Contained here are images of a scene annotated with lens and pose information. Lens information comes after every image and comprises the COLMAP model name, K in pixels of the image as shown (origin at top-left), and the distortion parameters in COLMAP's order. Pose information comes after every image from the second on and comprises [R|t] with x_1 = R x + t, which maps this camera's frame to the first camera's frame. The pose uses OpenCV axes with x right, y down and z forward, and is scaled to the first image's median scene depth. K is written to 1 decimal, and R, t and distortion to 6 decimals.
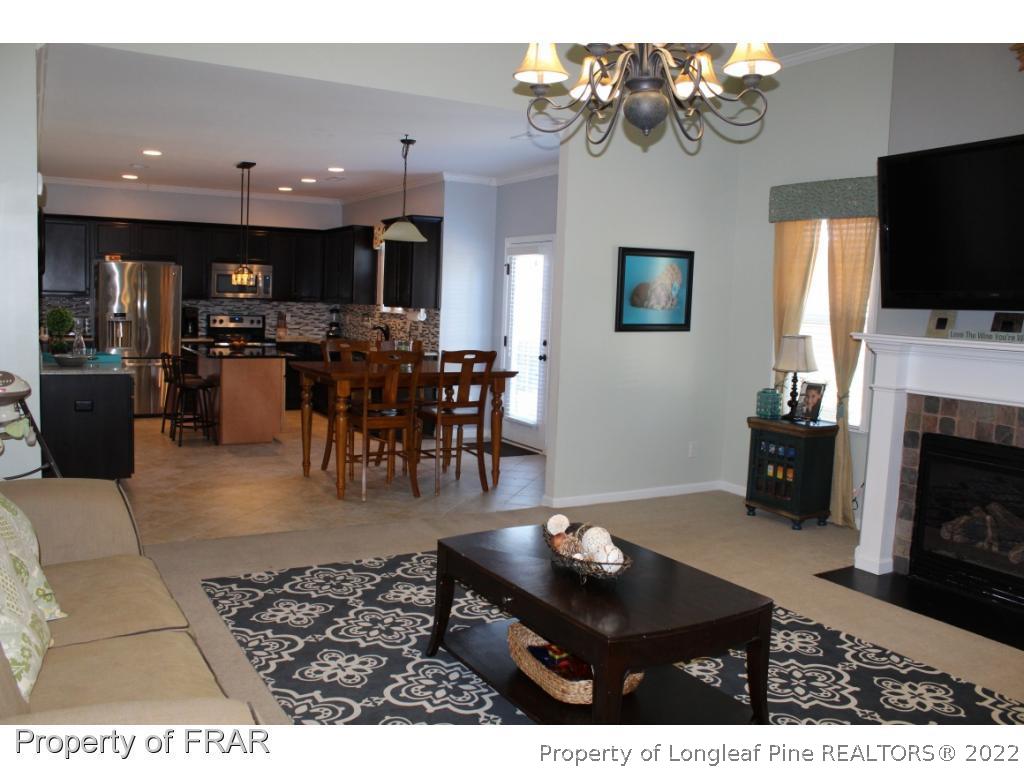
lens RADIAL K [[871.2, 0, 511.1], [0, 871.2, 388.0], [0, 0, 1]] dist [-0.156445, 0.142583]
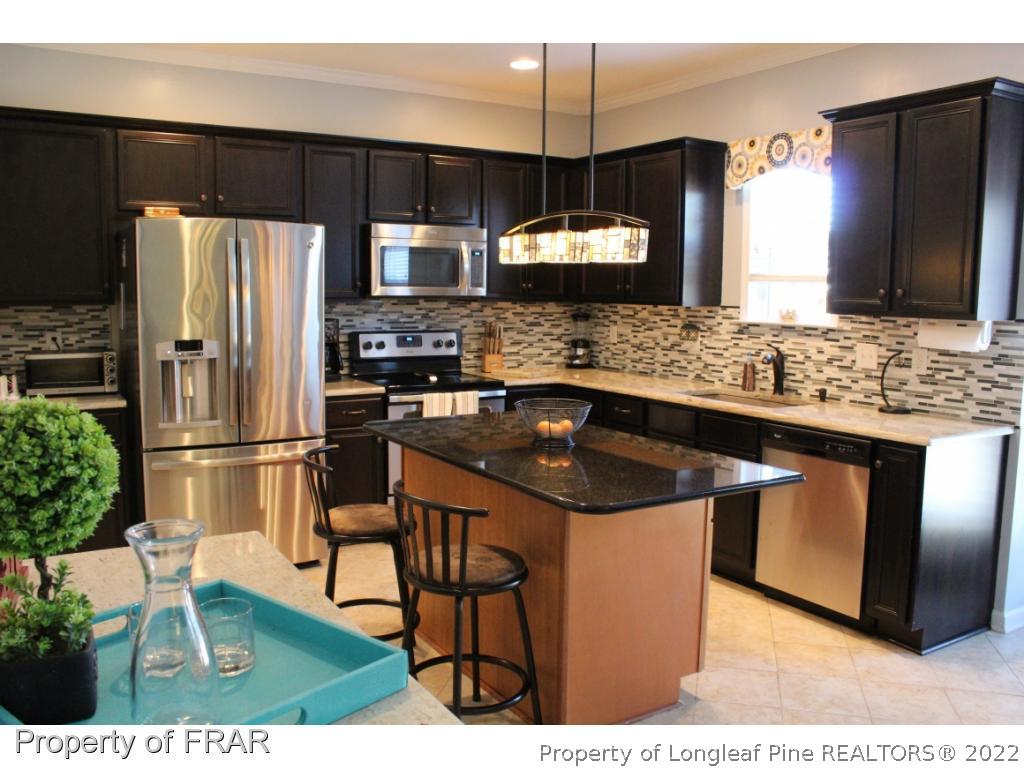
lens RADIAL K [[871.2, 0, 515.6], [0, 871.2, 390.2], [0, 0, 1]] dist [-0.156445, 0.142583]
pose [[0.999530, -0.026278, 0.015798, -0.293849], [0.025997, 0.999505, 0.017734, -0.064226], [-0.016256, -0.017315, 0.999718, 0.550717]]
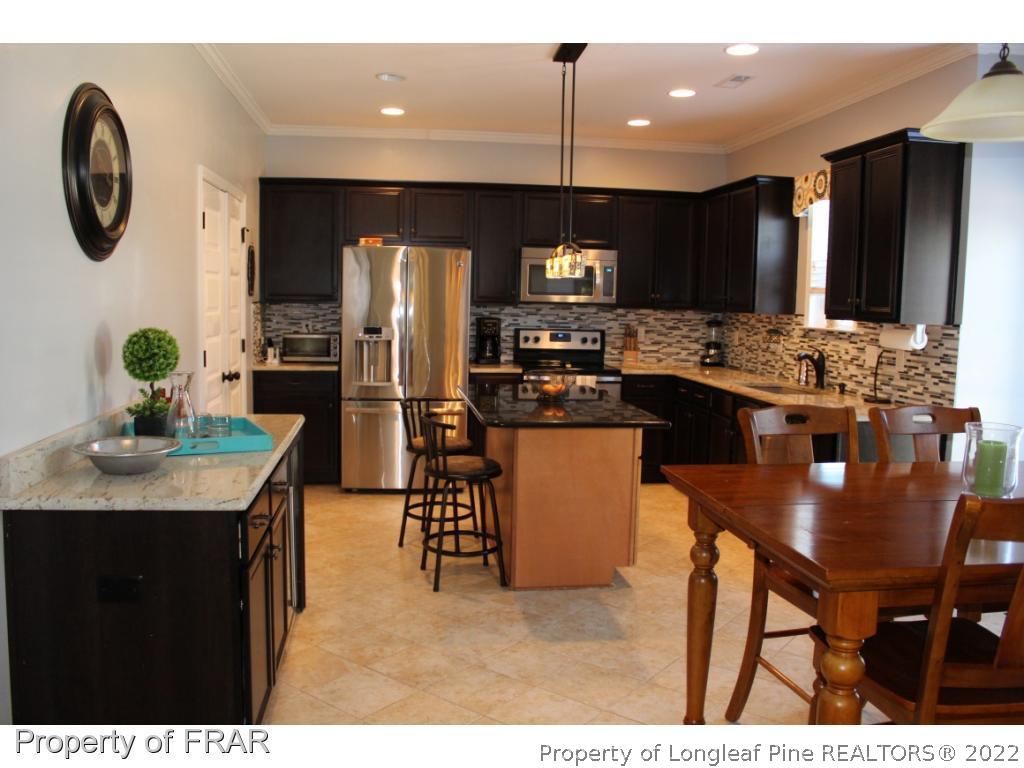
lens RADIAL K [[871.2, 0, 502.4], [0, 871.2, 384.5], [0, 0, 1]] dist [-0.156445, 0.142583]
pose [[0.922170, 0.023883, -0.386047, -0.120486], [-0.027575, 0.999612, -0.004029, -0.044527], [0.385801, 0.014361, 0.922470, 0.426550]]
